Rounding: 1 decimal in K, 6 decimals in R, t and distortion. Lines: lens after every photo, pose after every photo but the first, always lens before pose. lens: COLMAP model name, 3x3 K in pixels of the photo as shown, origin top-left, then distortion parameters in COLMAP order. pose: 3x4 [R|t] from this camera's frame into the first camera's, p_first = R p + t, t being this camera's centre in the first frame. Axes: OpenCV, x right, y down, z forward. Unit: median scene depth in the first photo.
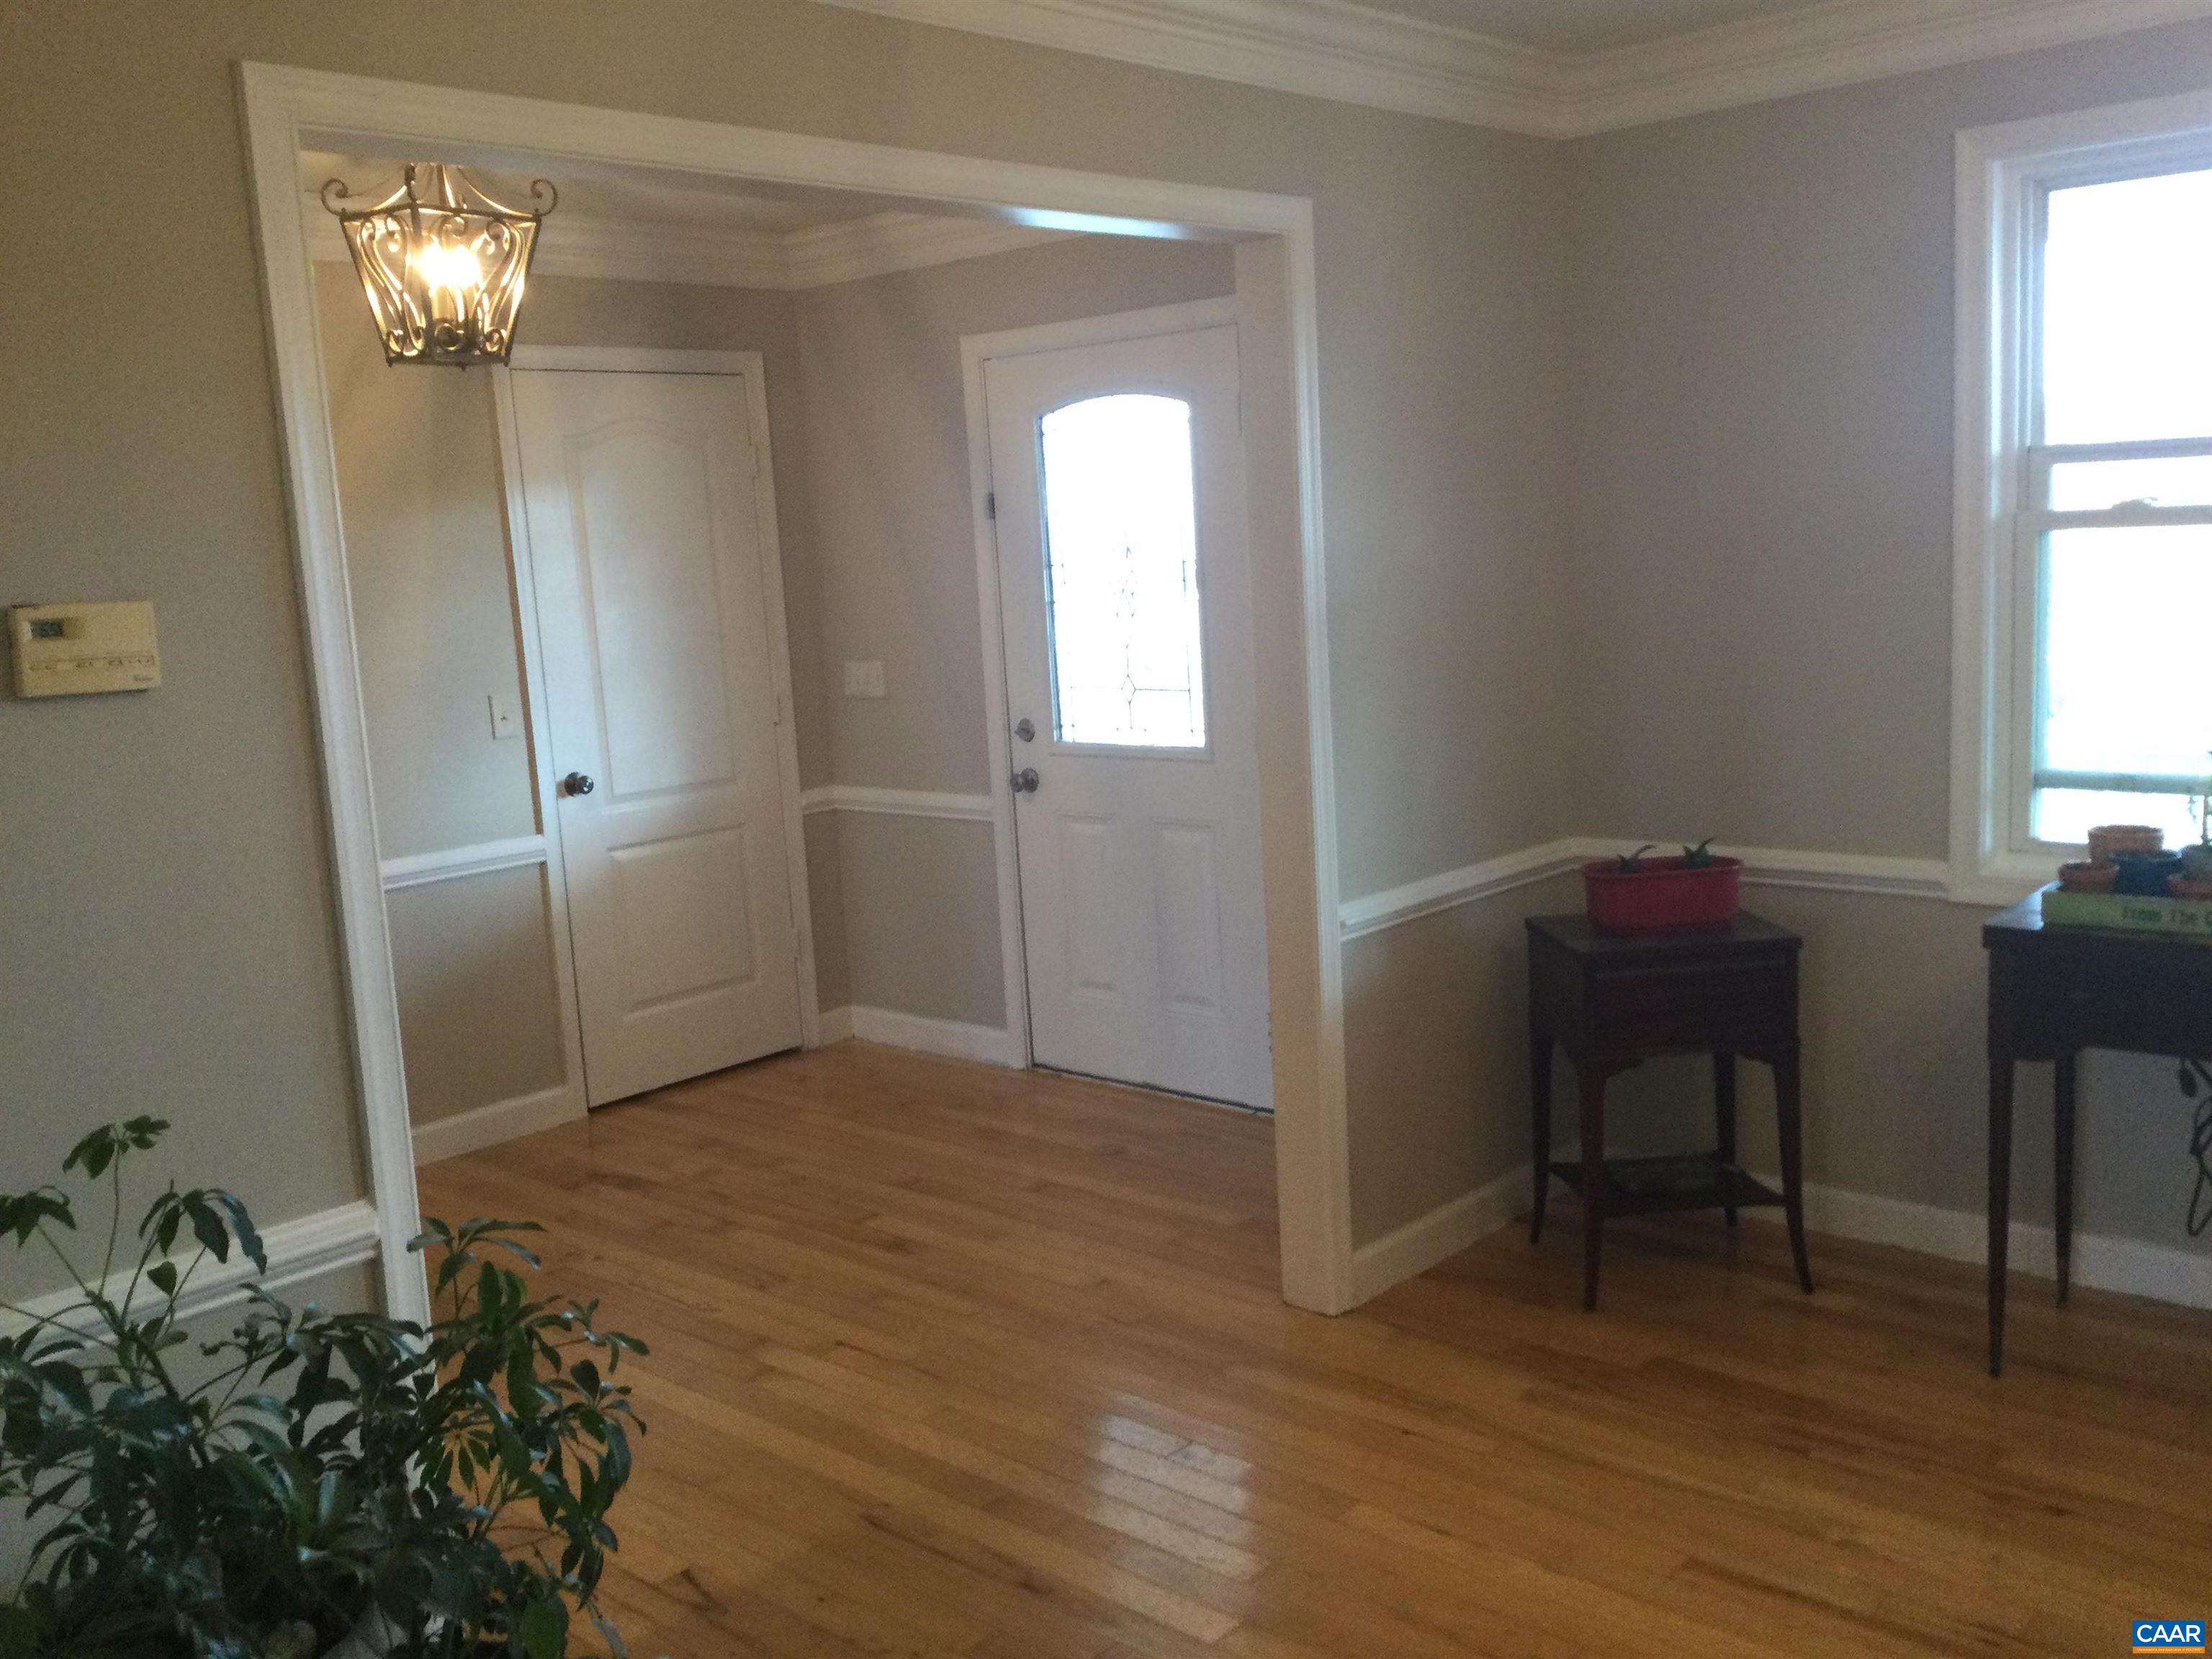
lens RADIAL K [[2034.4, 0, 1105.9], [0, 2034.4, 833.9], [0, 0, 1]] dist [-0.019752, 0.000000]
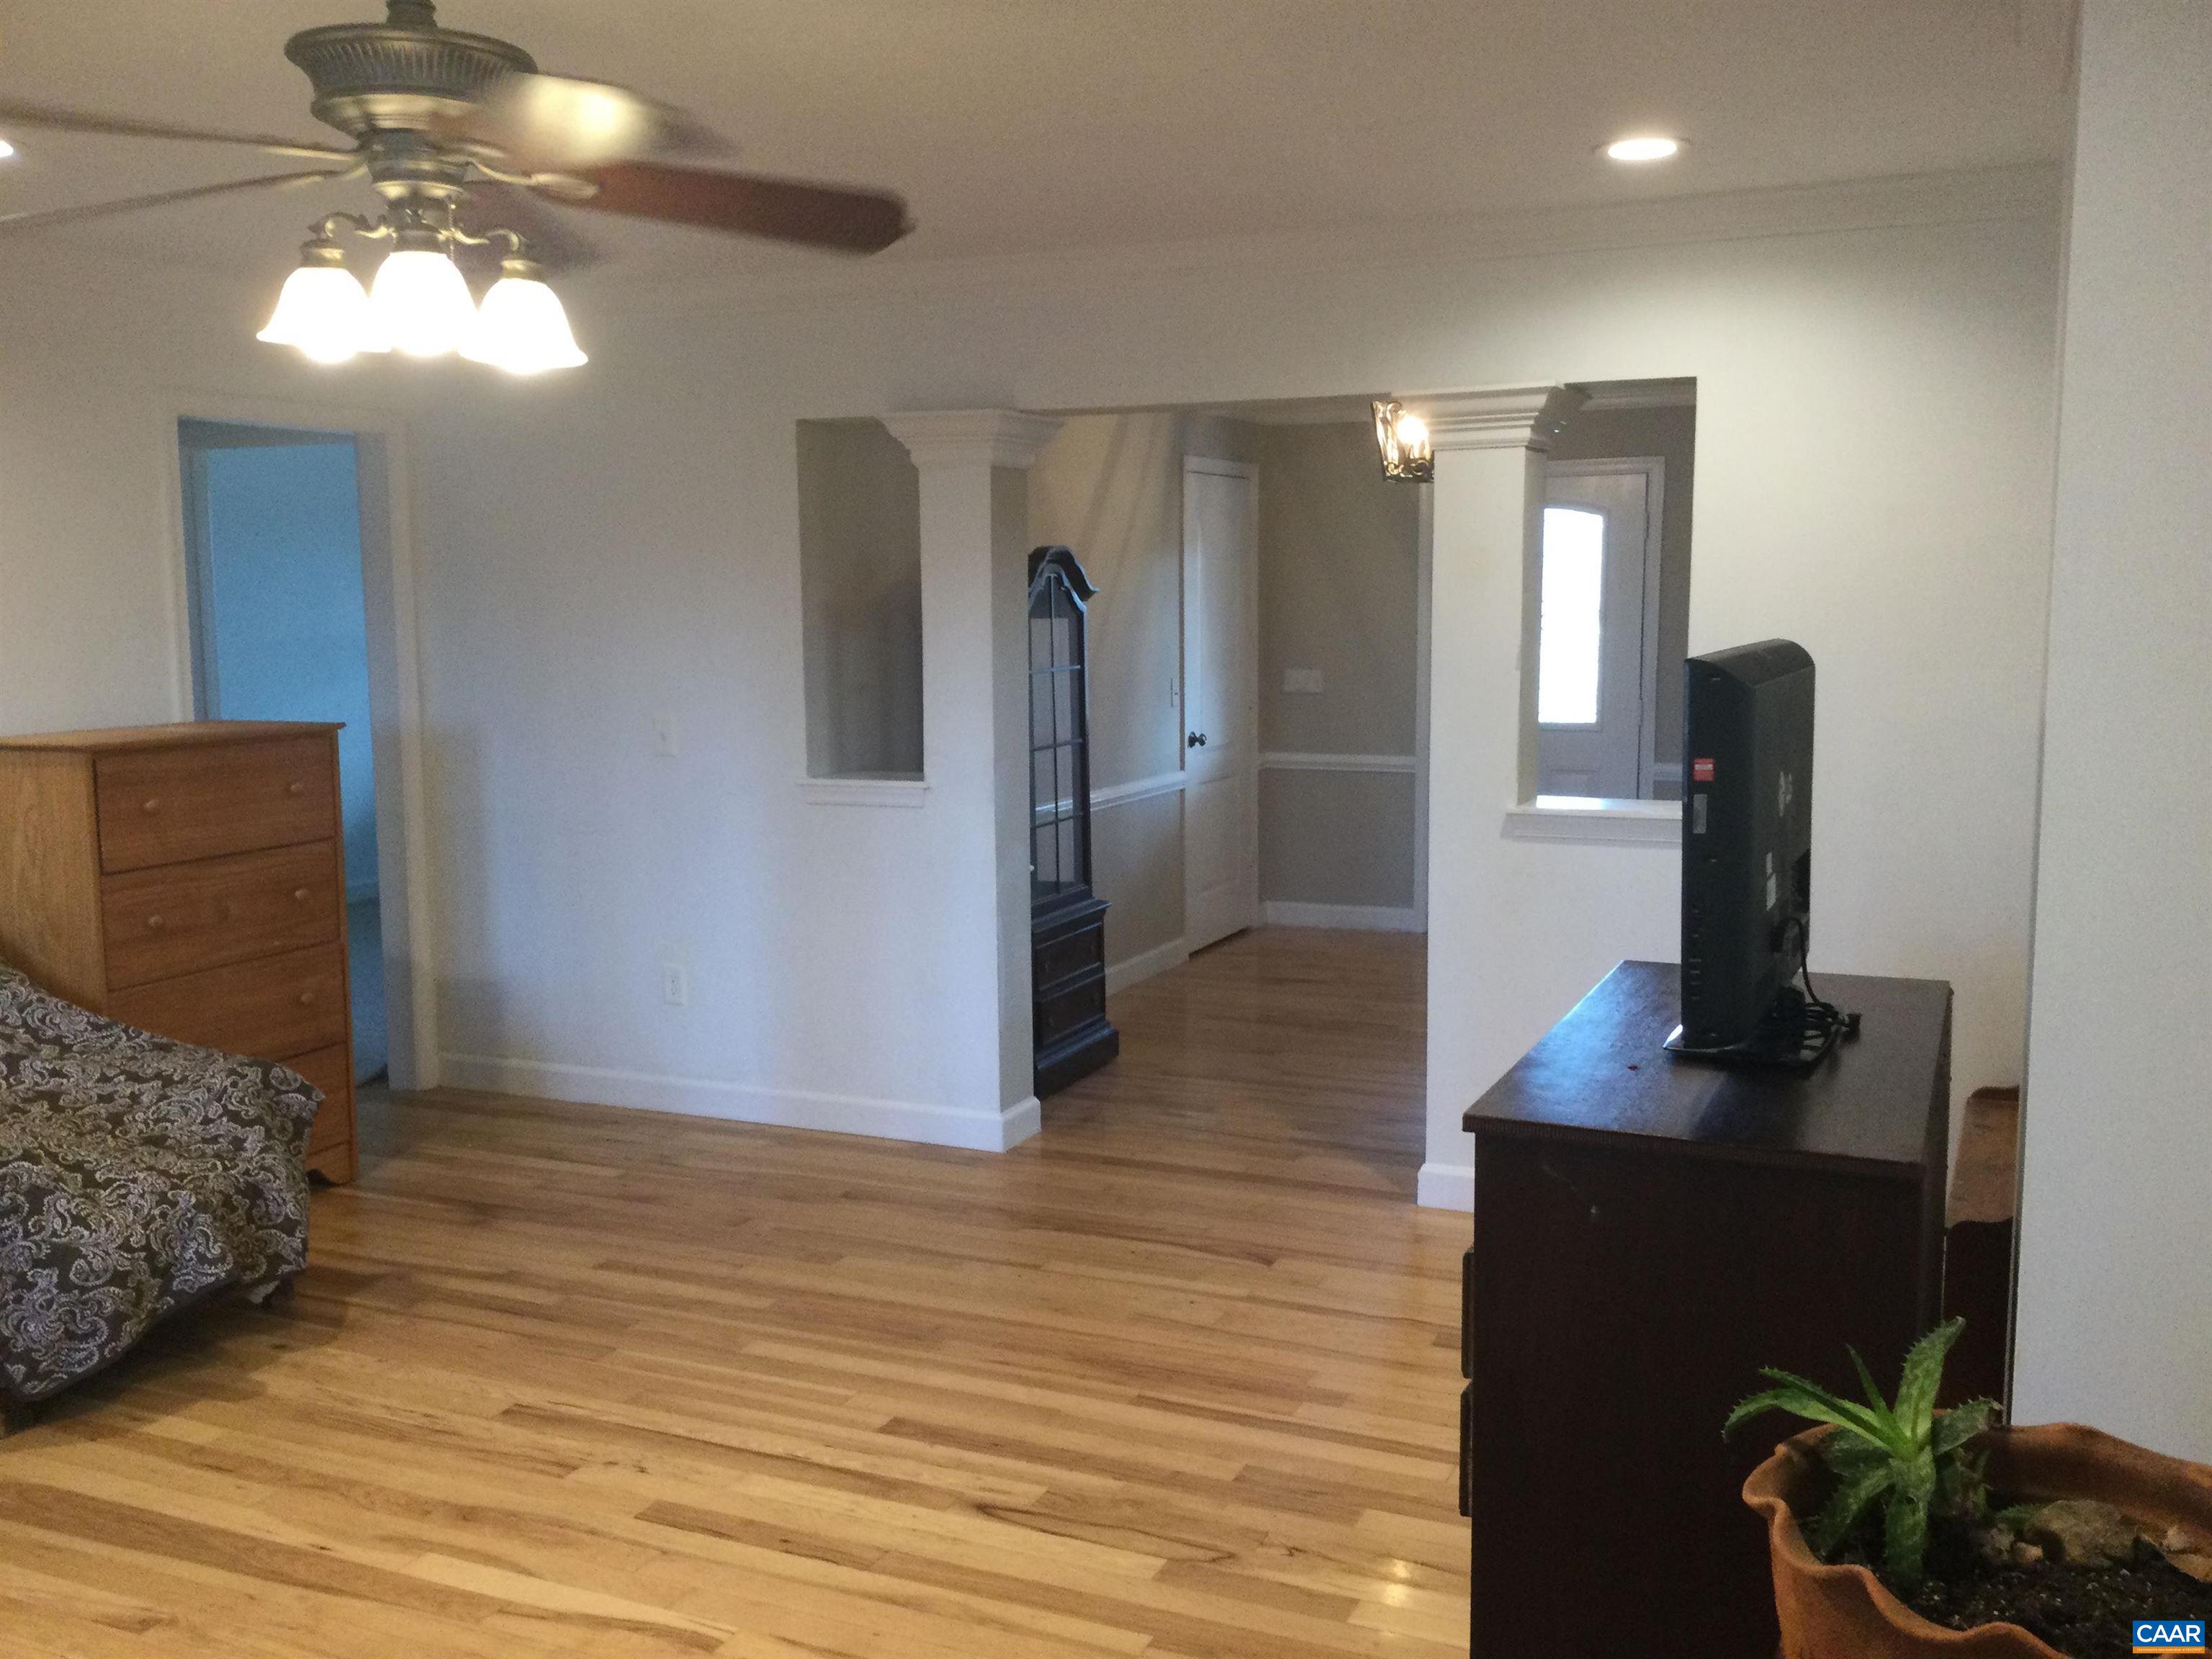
lens RADIAL K [[2034.4, 0, 1104.9], [0, 2034.4, 827.3], [0, 0, 1]] dist [-0.019752, 0.000000]
pose [[0.946563, 0.013126, 0.322252, -0.785850], [0.002077, 0.998903, -0.046788, 0.108949], [-0.322512, 0.044957, 0.945497, -0.408590]]
